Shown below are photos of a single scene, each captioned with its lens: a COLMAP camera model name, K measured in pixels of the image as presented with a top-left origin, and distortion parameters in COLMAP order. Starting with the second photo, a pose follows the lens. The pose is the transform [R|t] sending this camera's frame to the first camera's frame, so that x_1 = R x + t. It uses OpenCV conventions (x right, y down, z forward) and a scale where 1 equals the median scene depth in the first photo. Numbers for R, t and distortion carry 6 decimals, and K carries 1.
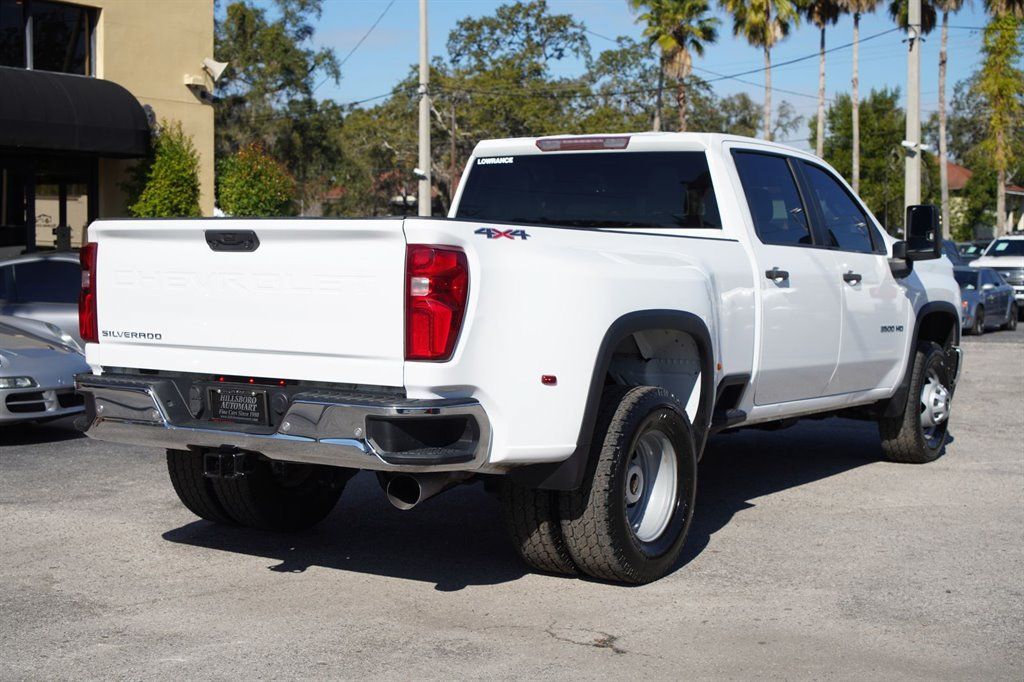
lens RADIAL K [[1495.4, 0, 512.2], [0, 1495.4, 356.9], [0, 0, 1]] dist [-0.012618, 0.010545]
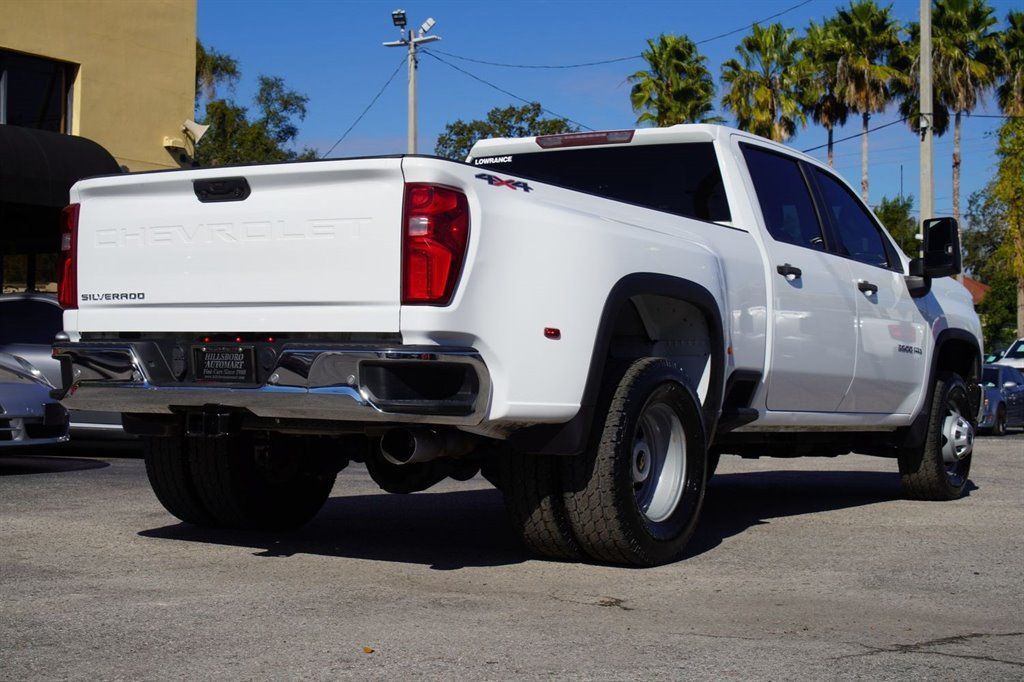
lens RADIAL K [[1594.8, 0, 507.8], [0, 1594.8, 337.3], [0, 0, 1]] dist [-0.024325, 0.073553]
pose [[0.999976, 0.006284, 0.002975, -0.002764], [-0.005980, 0.995638, -0.093112, 0.046915], [-0.003547, 0.093092, 0.995651, -0.003622]]
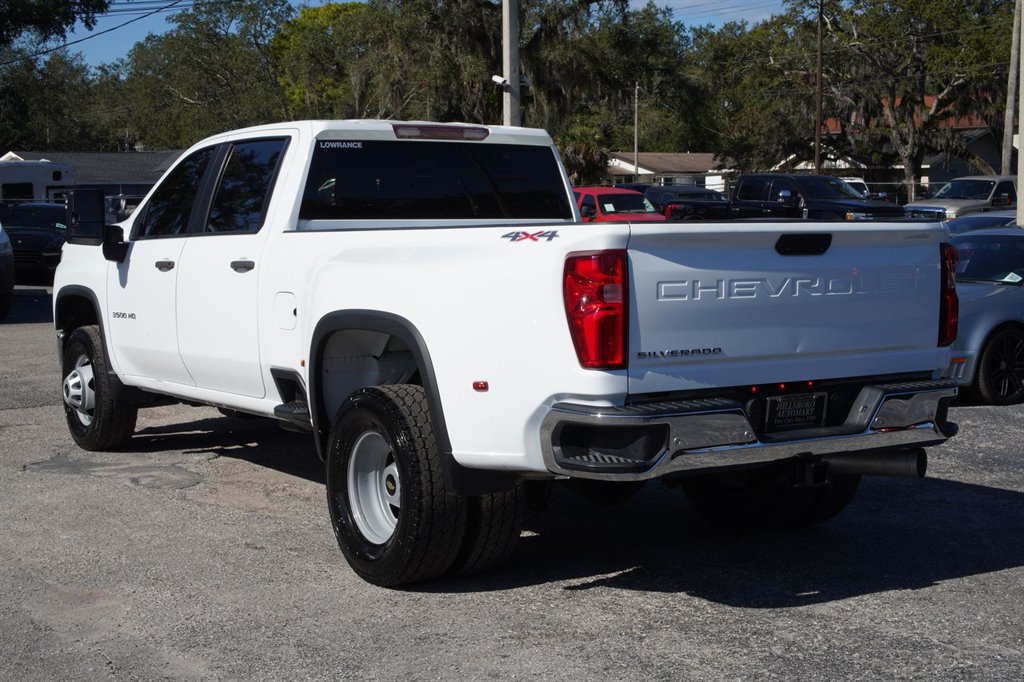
lens RADIAL K [[1587.0, 0, 508.3], [0, 1587.0, 334.4], [0, 0, 1]] dist [-0.027325, 0.036101]
pose [[0.418076, -0.076630, 0.905174, -0.513672], [0.073809, 0.996007, 0.050230, -0.036062], [-0.905408, 0.045810, 0.422063, 0.315102]]
